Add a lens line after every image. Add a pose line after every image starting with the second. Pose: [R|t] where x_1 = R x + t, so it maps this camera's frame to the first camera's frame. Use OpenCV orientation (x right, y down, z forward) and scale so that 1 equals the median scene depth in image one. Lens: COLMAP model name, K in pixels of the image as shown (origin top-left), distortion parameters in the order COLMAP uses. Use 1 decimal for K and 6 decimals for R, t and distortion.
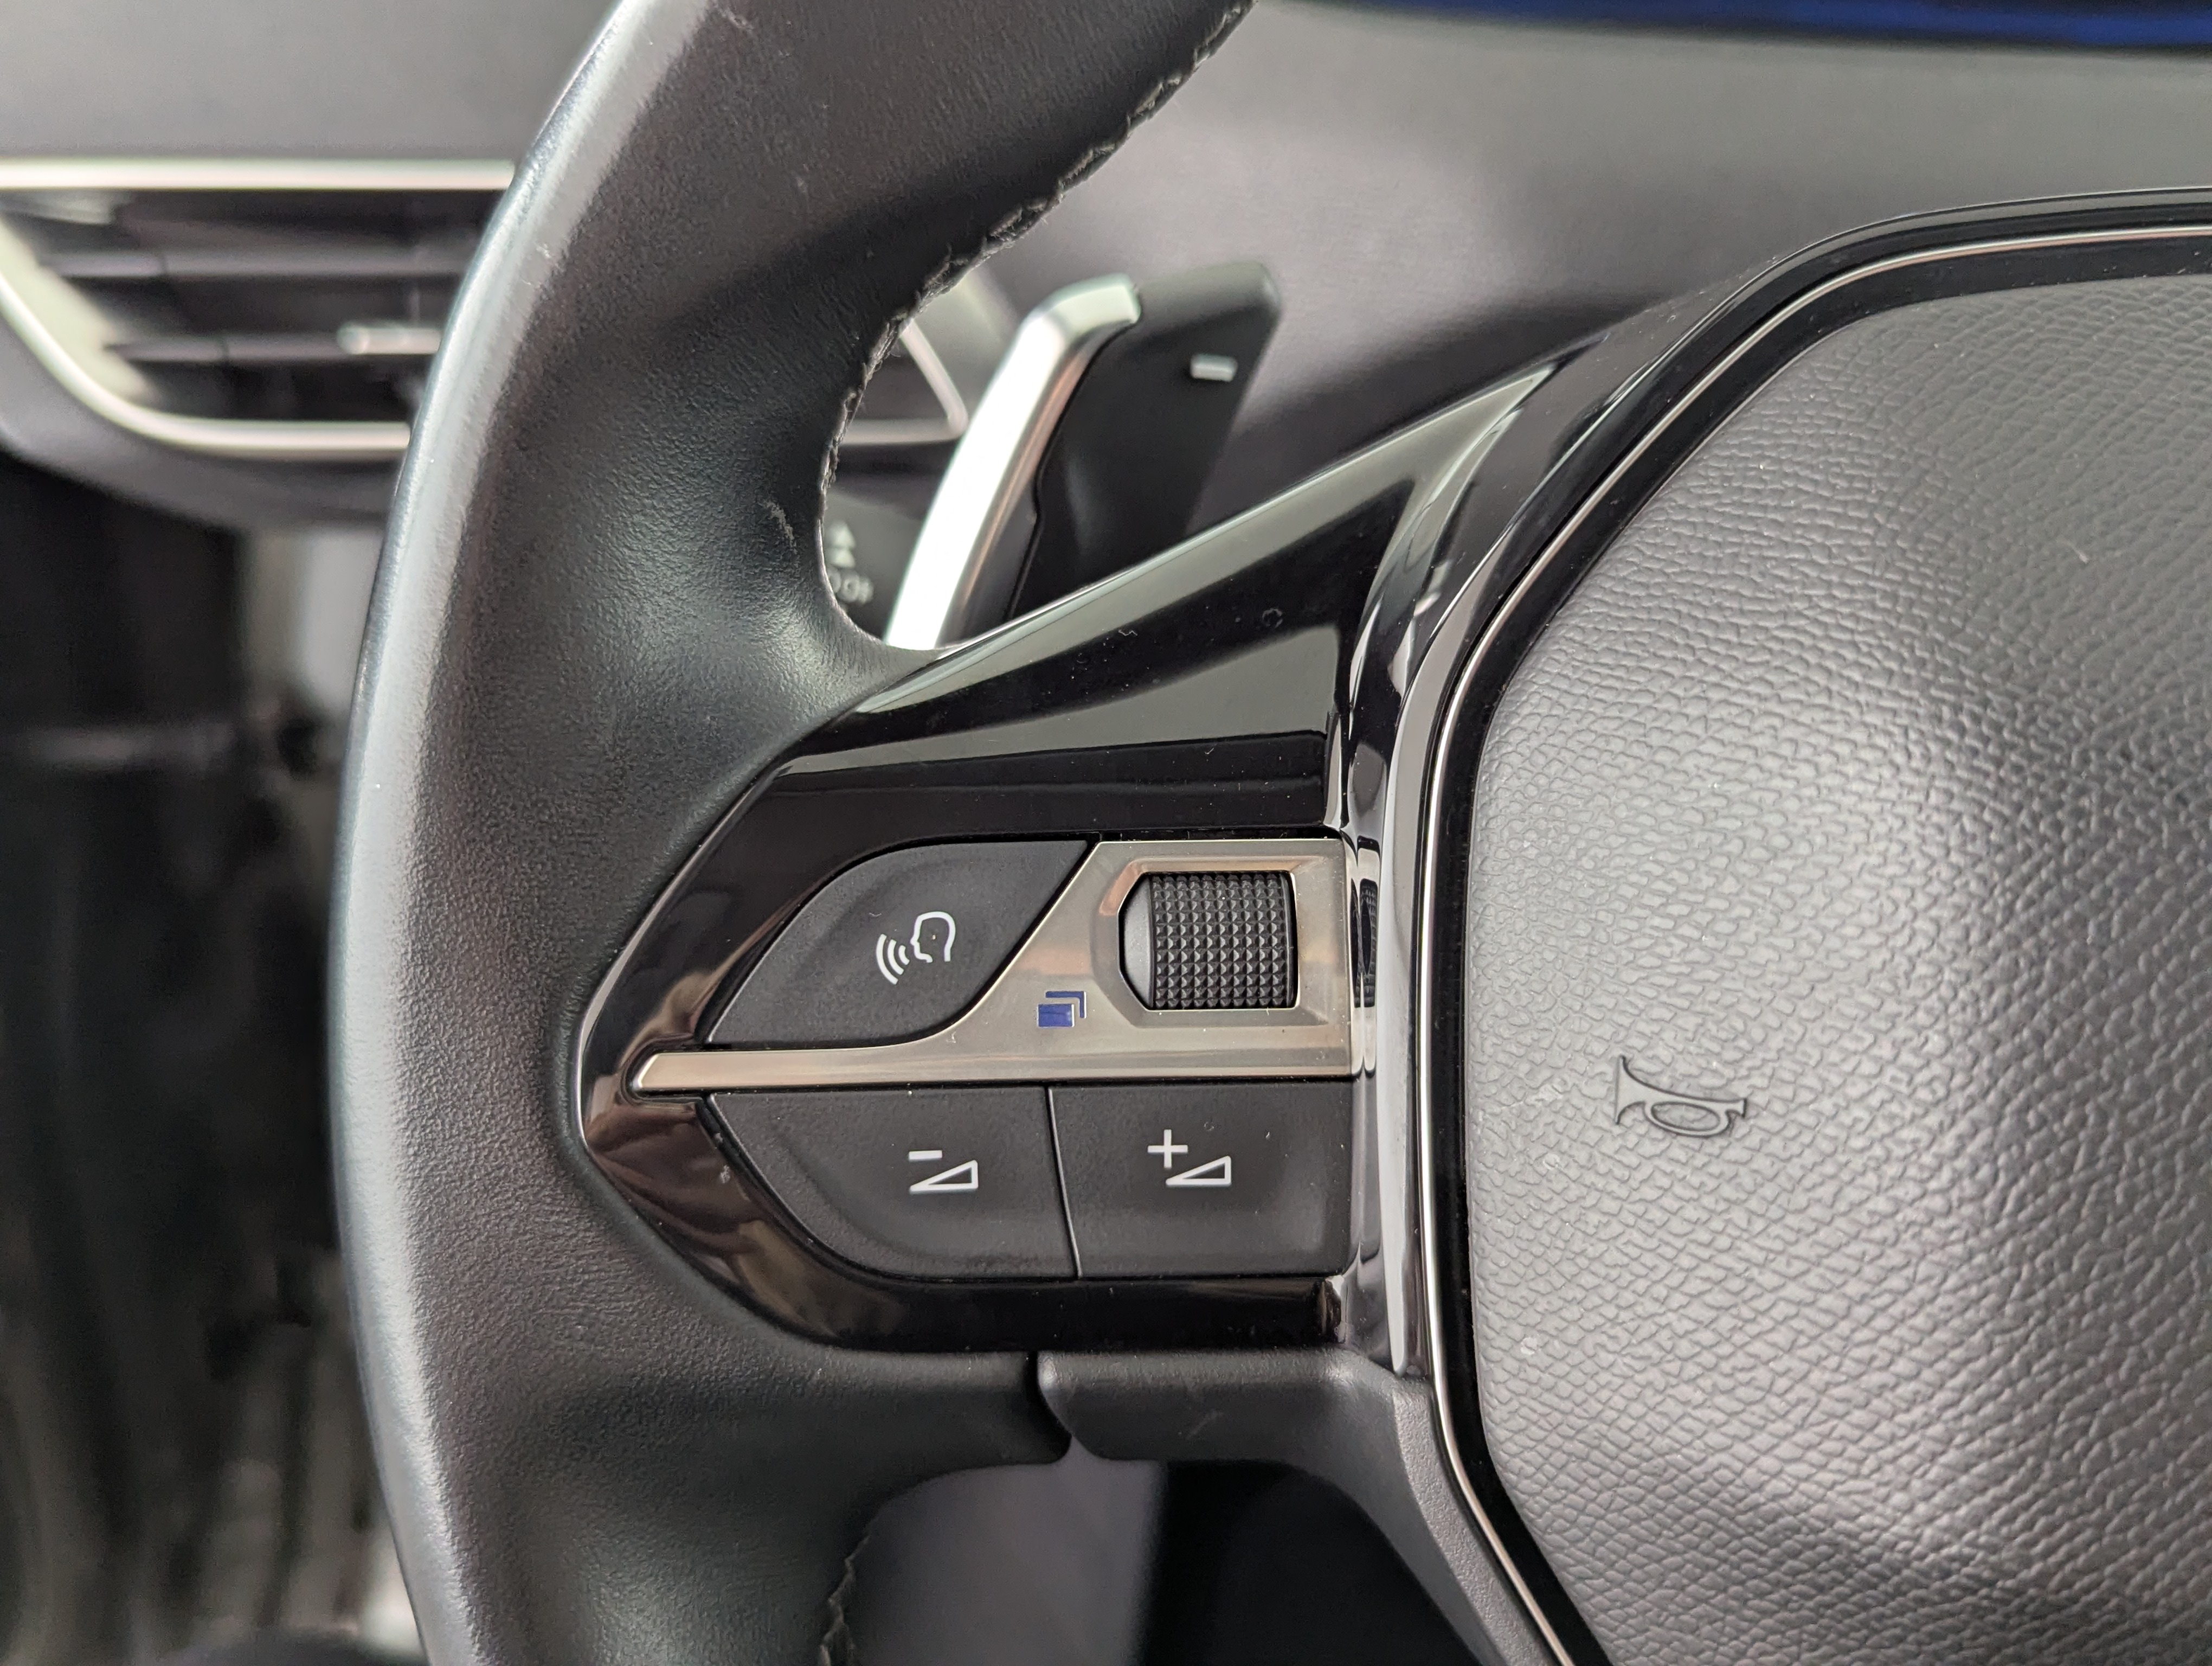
lens RADIAL K [[1974.2, 0, 1106.1], [0, 1974.2, 839.3], [0, 0, 1]] dist [0.051806, 0.005211]
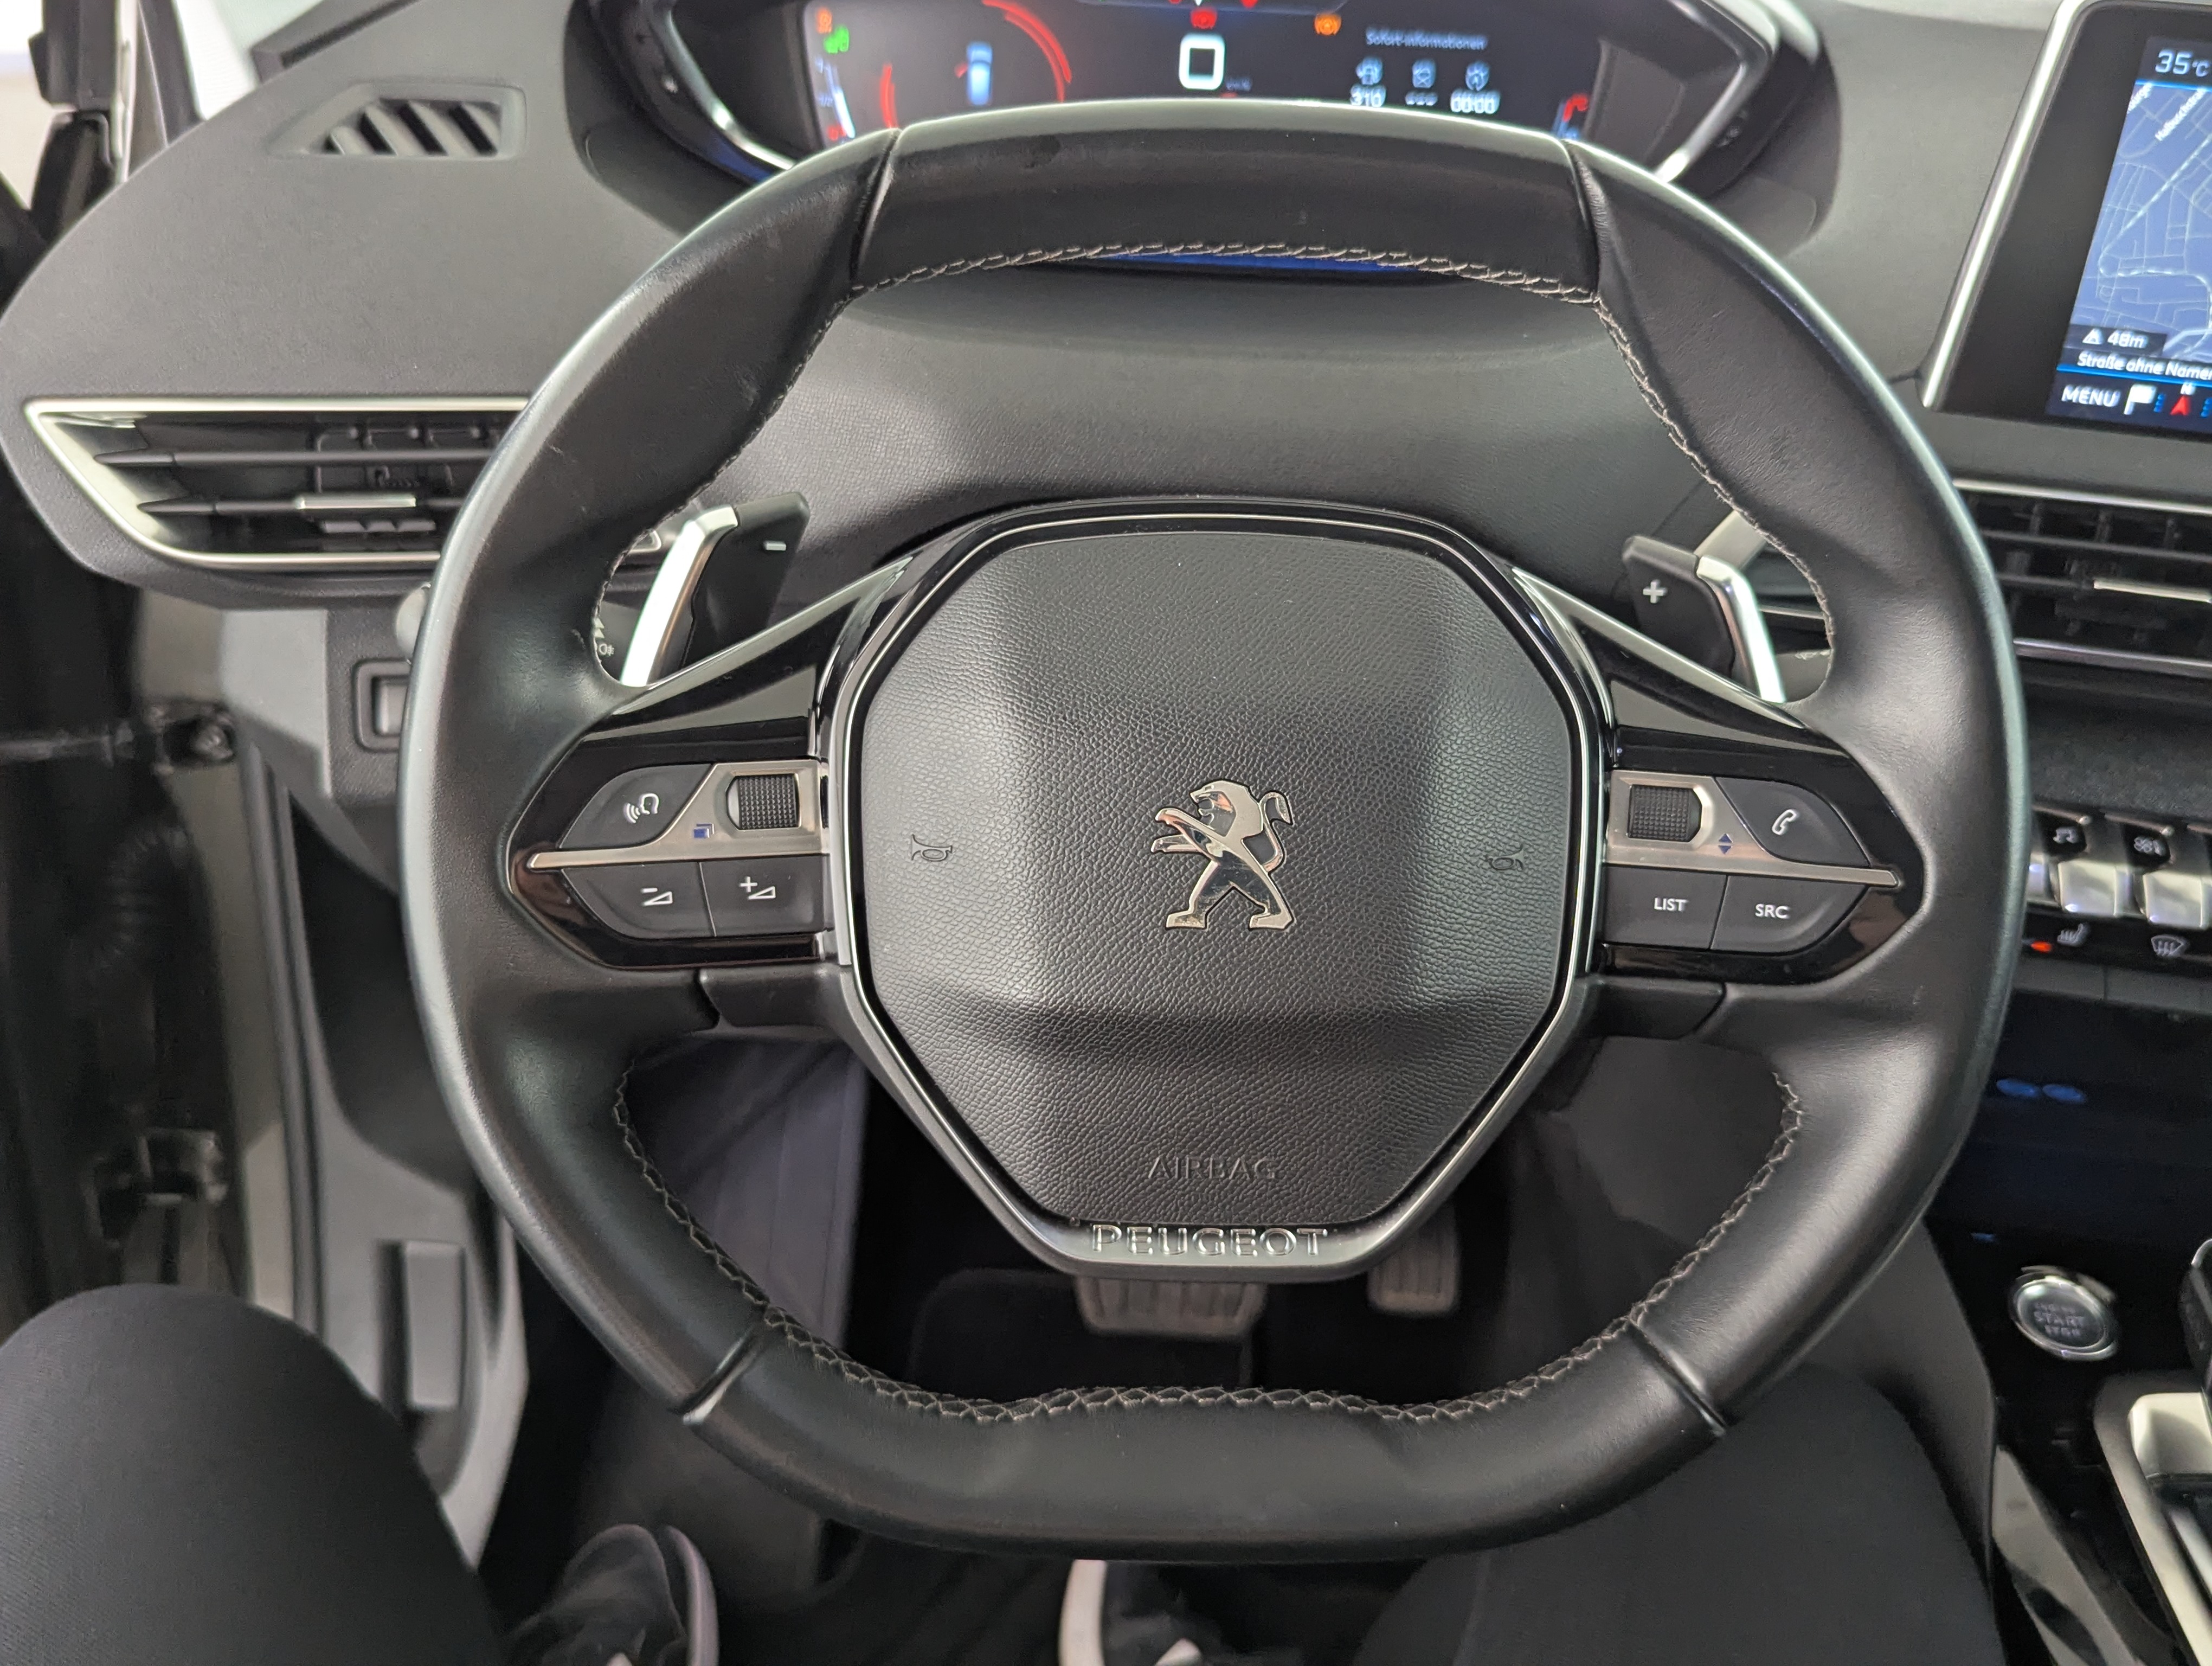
lens RADIAL K [[1974.2, 0, 1106.6], [0, 1974.2, 835.8], [0, 0, 1]] dist [0.051806, 0.005211]
pose [[0.990974, -0.040658, 0.127739, 0.162604], [0.038884, 0.999110, 0.016355, 0.070033], [-0.128290, -0.011240, 0.991673, -1.537022]]
